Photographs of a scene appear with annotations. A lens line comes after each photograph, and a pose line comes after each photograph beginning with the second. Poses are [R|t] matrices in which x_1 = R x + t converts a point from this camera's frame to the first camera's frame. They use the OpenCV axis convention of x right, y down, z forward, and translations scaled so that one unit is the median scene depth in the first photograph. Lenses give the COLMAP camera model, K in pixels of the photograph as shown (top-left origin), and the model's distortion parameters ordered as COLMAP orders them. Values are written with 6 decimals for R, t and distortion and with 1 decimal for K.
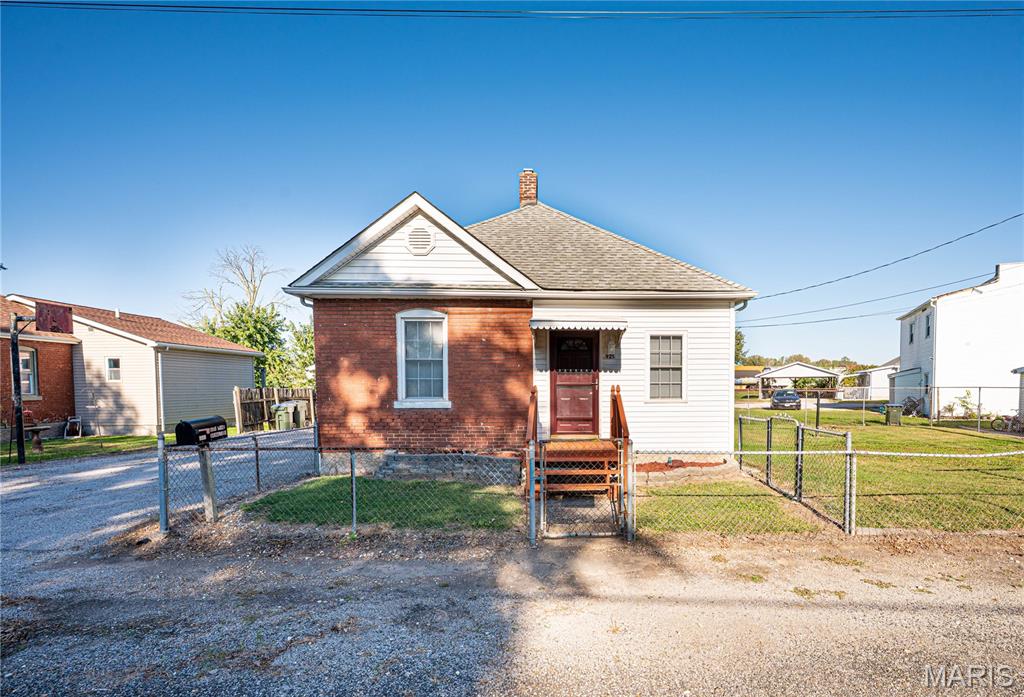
lens RADIAL K [[478.0, 0, 579.8], [0, 478.0, 402.7], [0, 0, 1]] dist [0.000233, -0.000008]
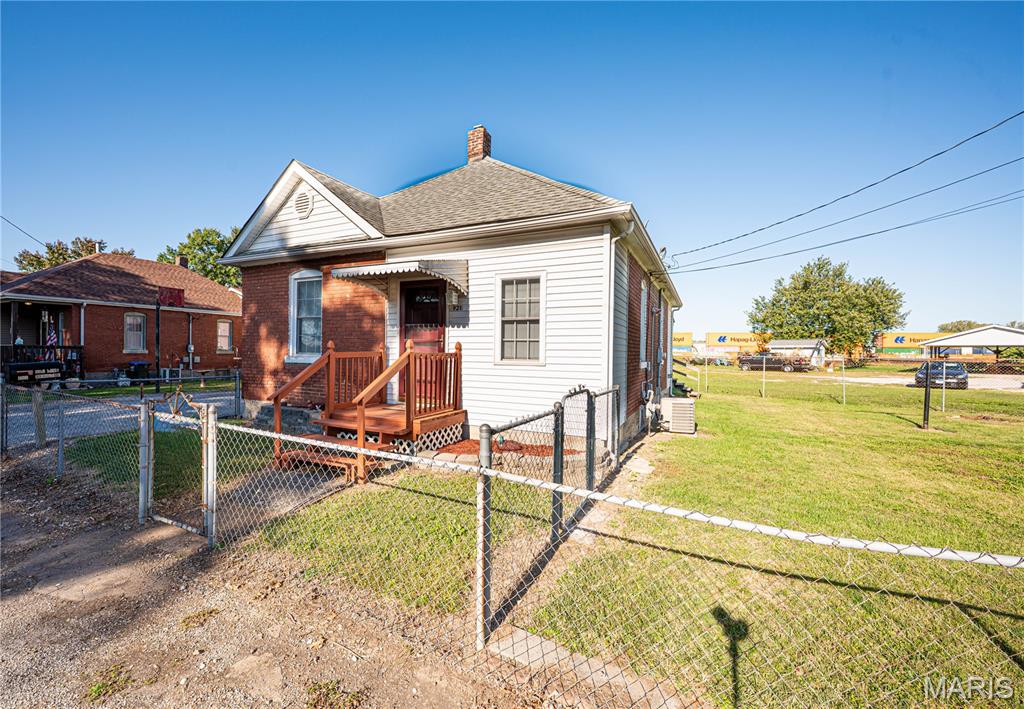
lens RADIAL K [[419.7, 0, 493.6], [0, 419.7, 353.9], [0, 0, 1]] dist [-0.001469, -0.000030]
pose [[0.880267, 0.017499, -0.474157, 0.195602], [-0.032659, 0.999184, -0.023756, -0.000393], [0.473354, 0.036397, 0.880120, 0.159203]]
